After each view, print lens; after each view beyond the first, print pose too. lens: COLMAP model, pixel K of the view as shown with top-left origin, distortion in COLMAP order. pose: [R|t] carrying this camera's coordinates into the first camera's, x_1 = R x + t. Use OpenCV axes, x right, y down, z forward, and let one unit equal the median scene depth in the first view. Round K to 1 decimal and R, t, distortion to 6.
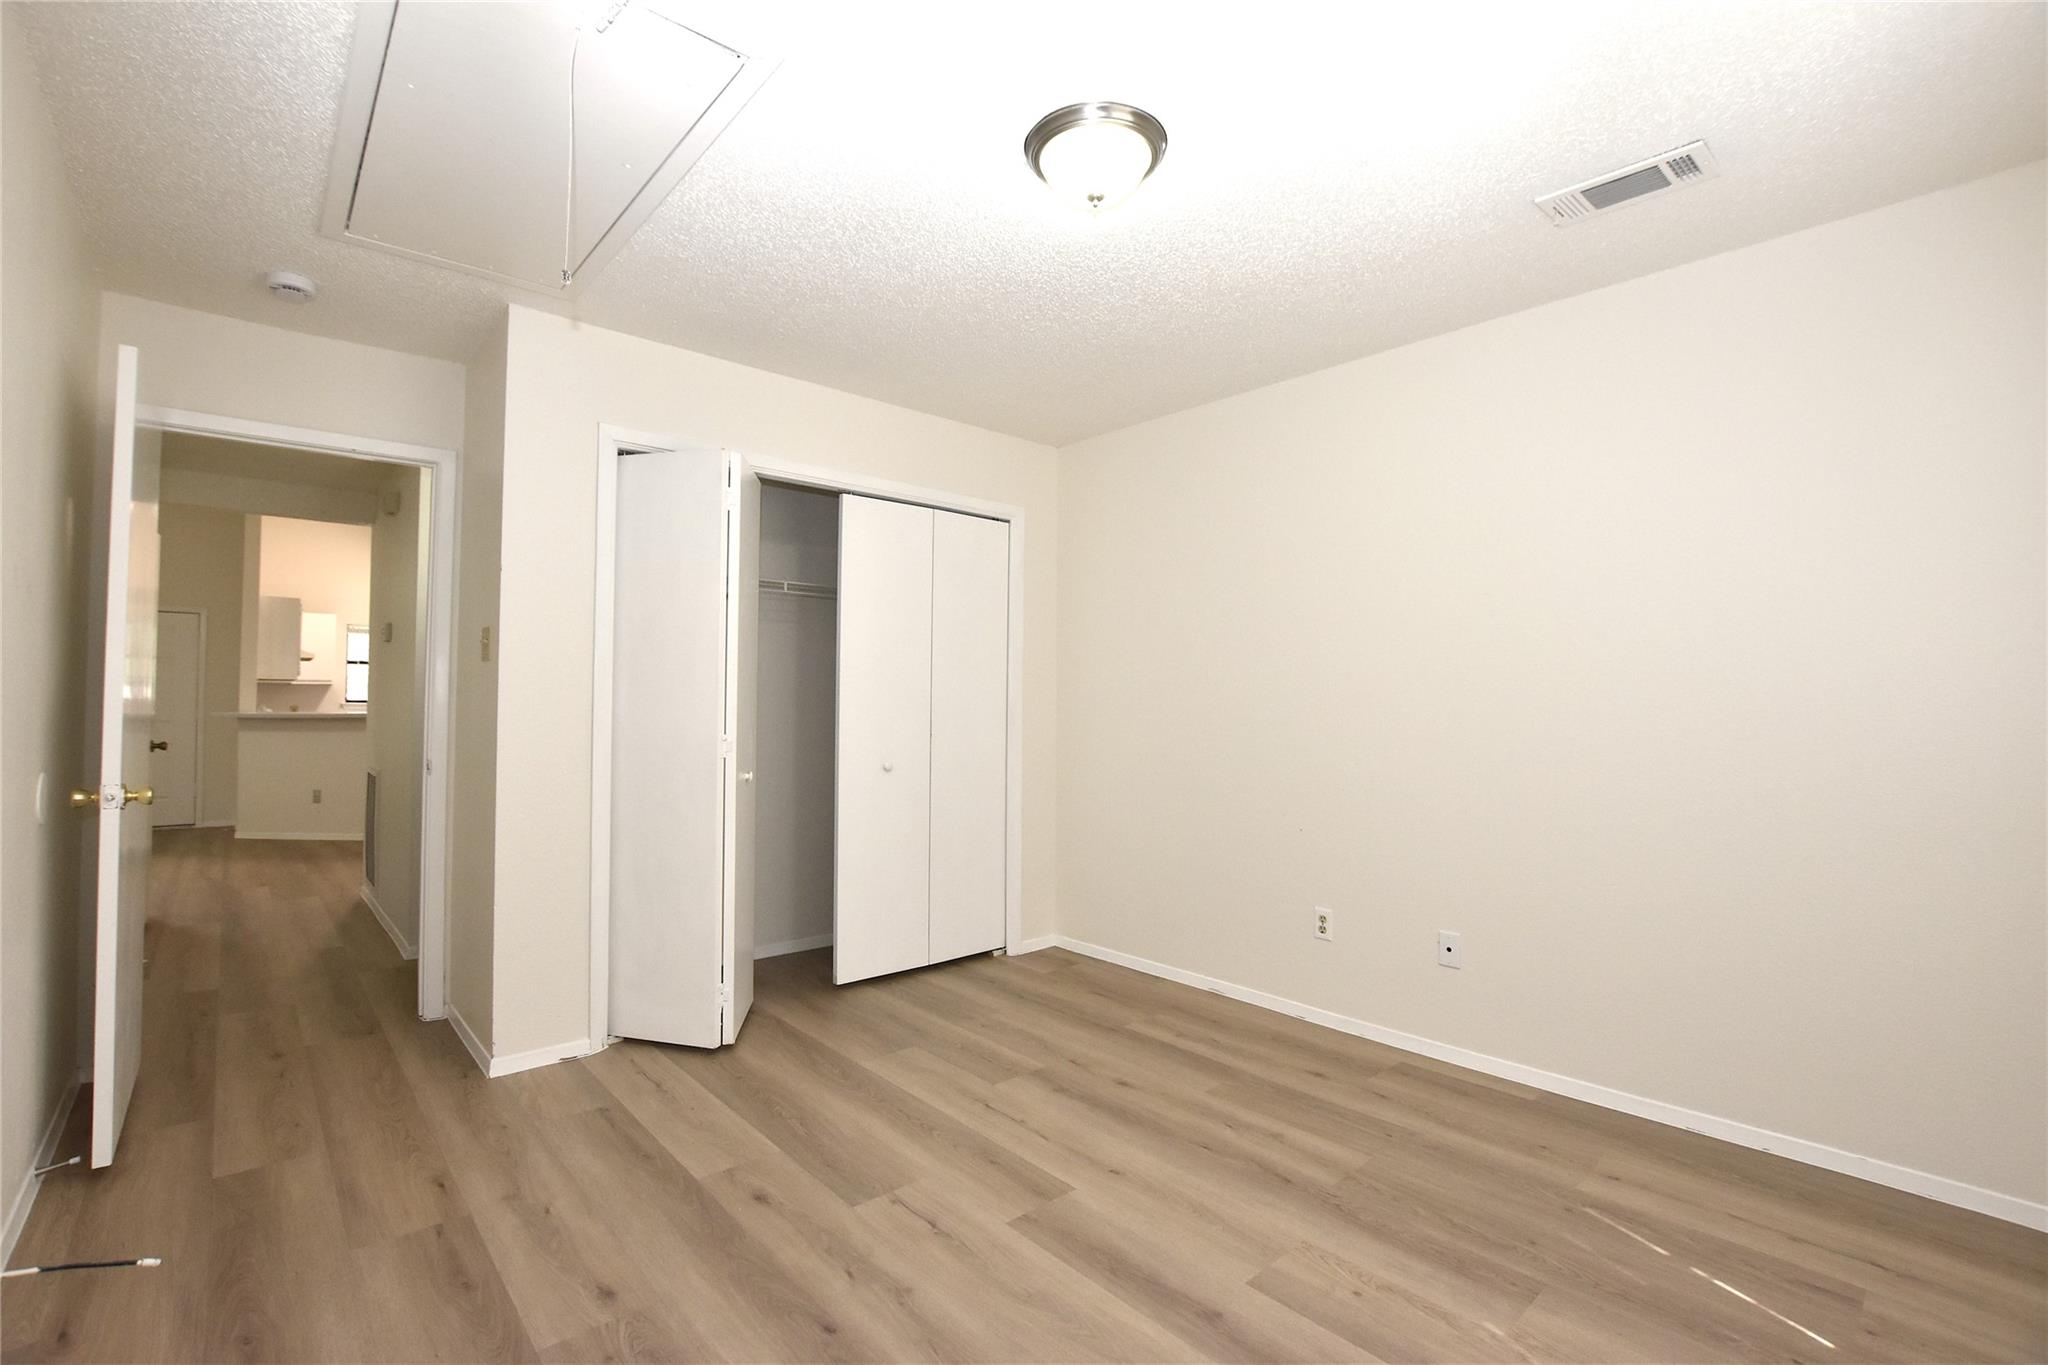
lens RADIAL K [[904.0, 0, 1022.8], [0, 904.0, 684.5], [0, 0, 1]] dist [-0.029474, 0.002241]
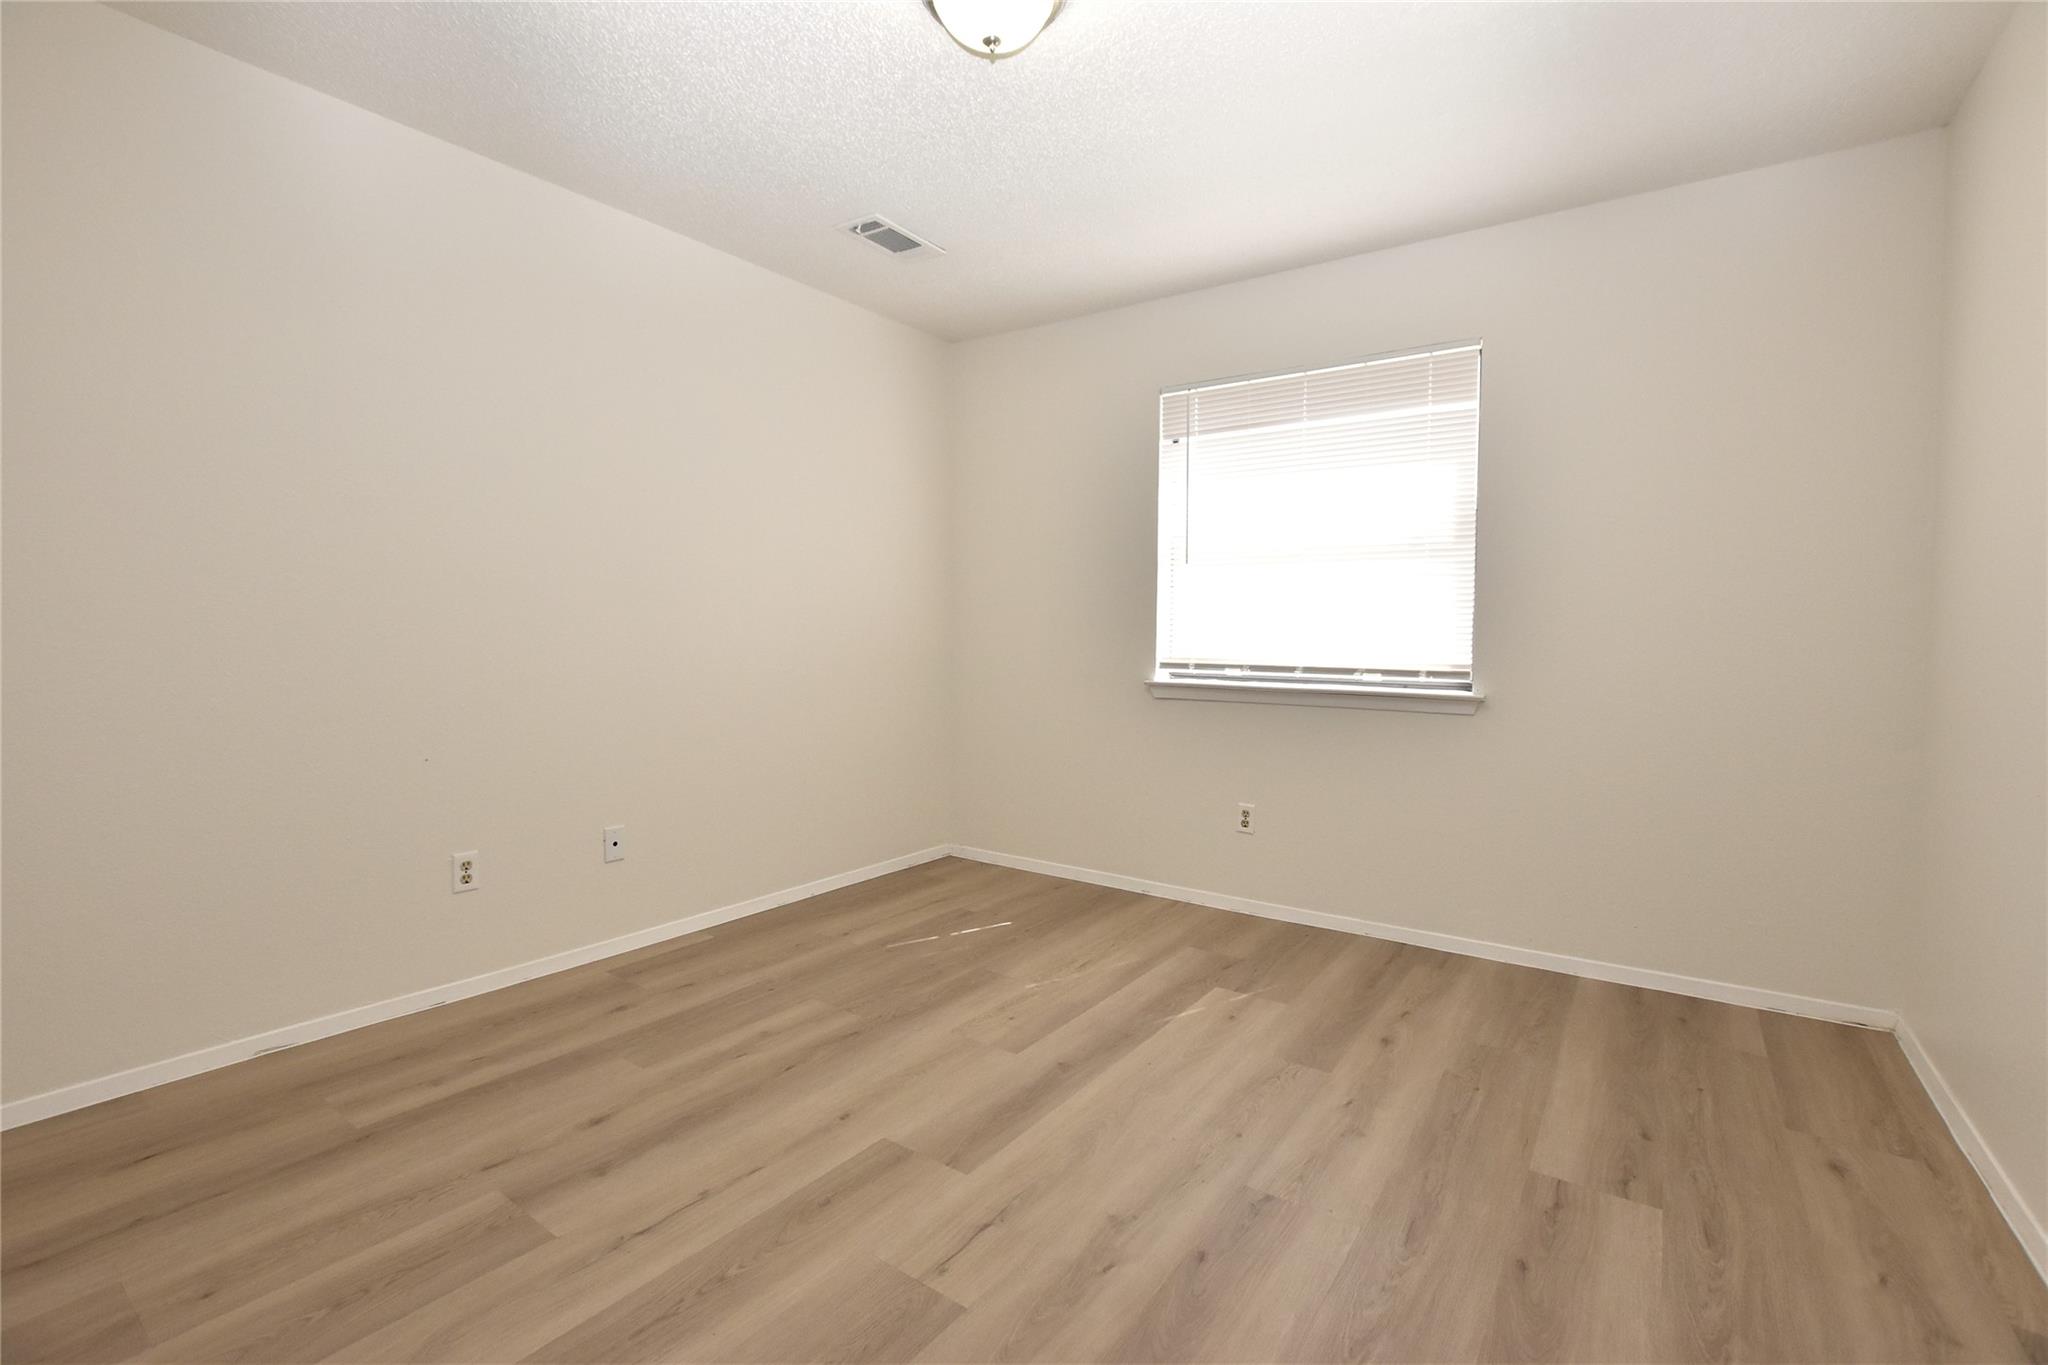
lens RADIAL K [[904.0, 0, 1023.4], [0, 904.0, 683.4], [0, 0, 1]] dist [-0.029474, 0.002241]
pose [[-0.221163, -0.062176, 0.973253, -0.703928], [-0.032490, 0.997881, 0.056367, 0.056668], [-0.974696, -0.019155, -0.222714, 0.943824]]
